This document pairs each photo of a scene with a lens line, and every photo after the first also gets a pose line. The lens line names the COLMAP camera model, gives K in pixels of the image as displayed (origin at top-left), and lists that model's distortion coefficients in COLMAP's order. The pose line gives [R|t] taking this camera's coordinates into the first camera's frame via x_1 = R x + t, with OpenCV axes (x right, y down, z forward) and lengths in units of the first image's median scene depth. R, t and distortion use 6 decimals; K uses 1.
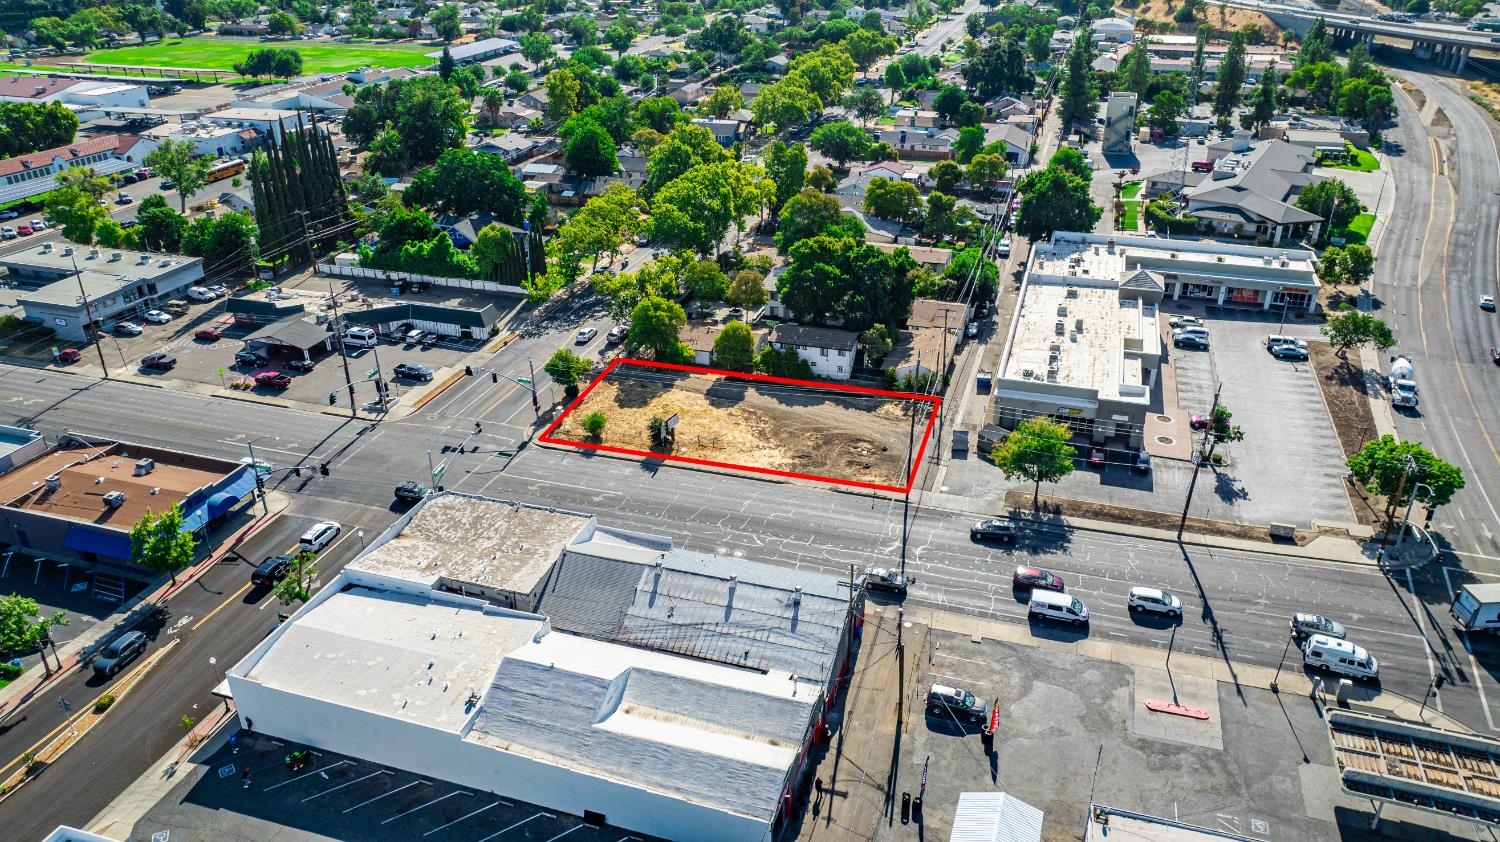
lens RADIAL K [[1062.8, 0, 750.0], [0, 1062.8, 421.0], [0, 0, 1]] dist [-0.048296, 0.046516]
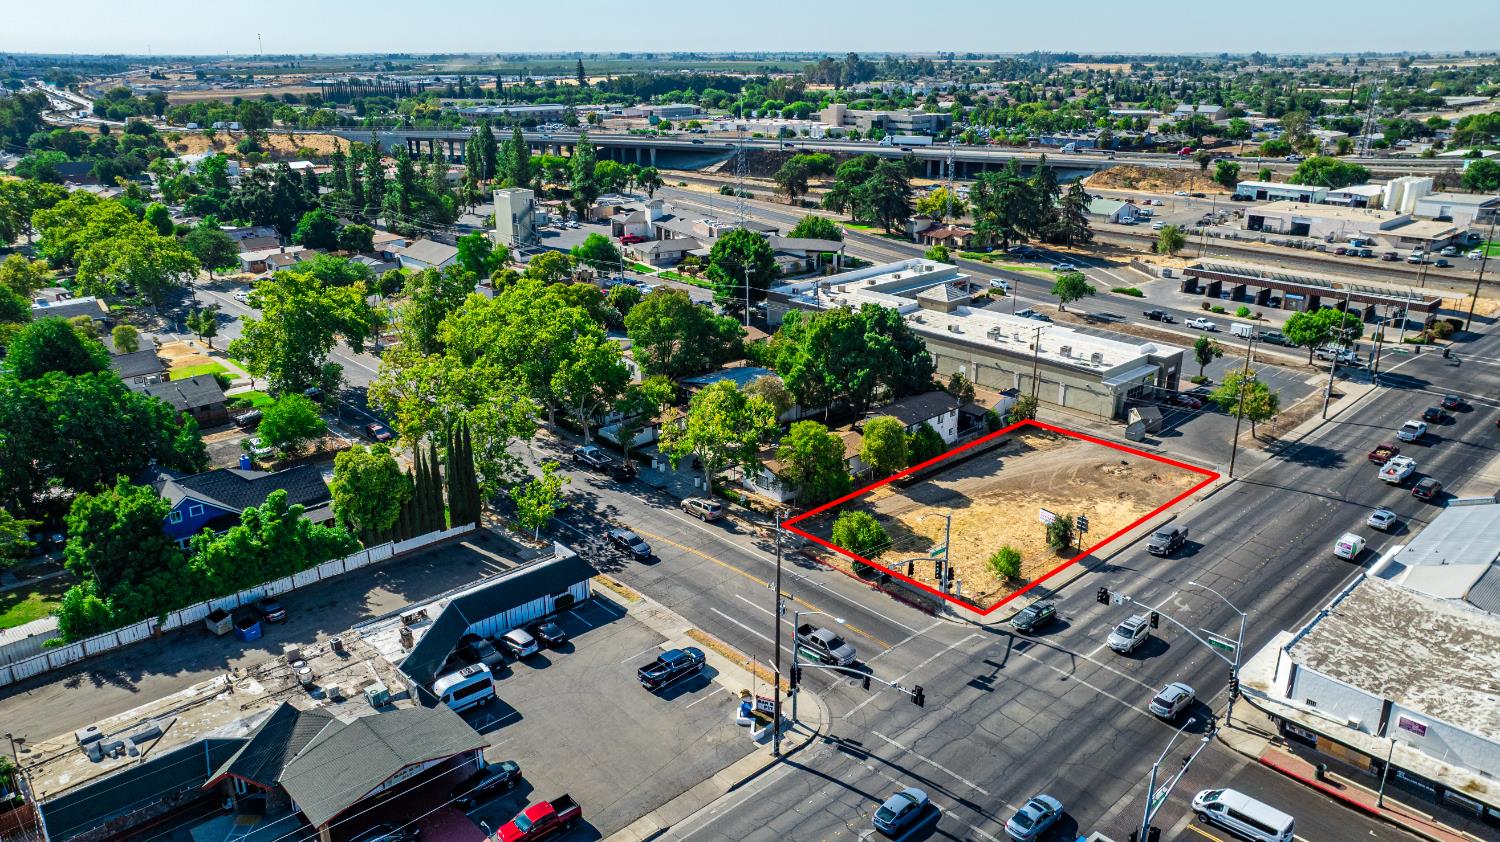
lens RADIAL K [[1064.1, 0, 750.0], [0, 1064.1, 421.0], [0, 0, 1]] dist [-0.026183, 0.008253]
pose [[0.482287, -0.282245, 0.829299, -0.751805], [0.395396, 0.914894, 0.081430, -0.200698], [-0.781704, 0.288629, 0.552840, 0.646517]]
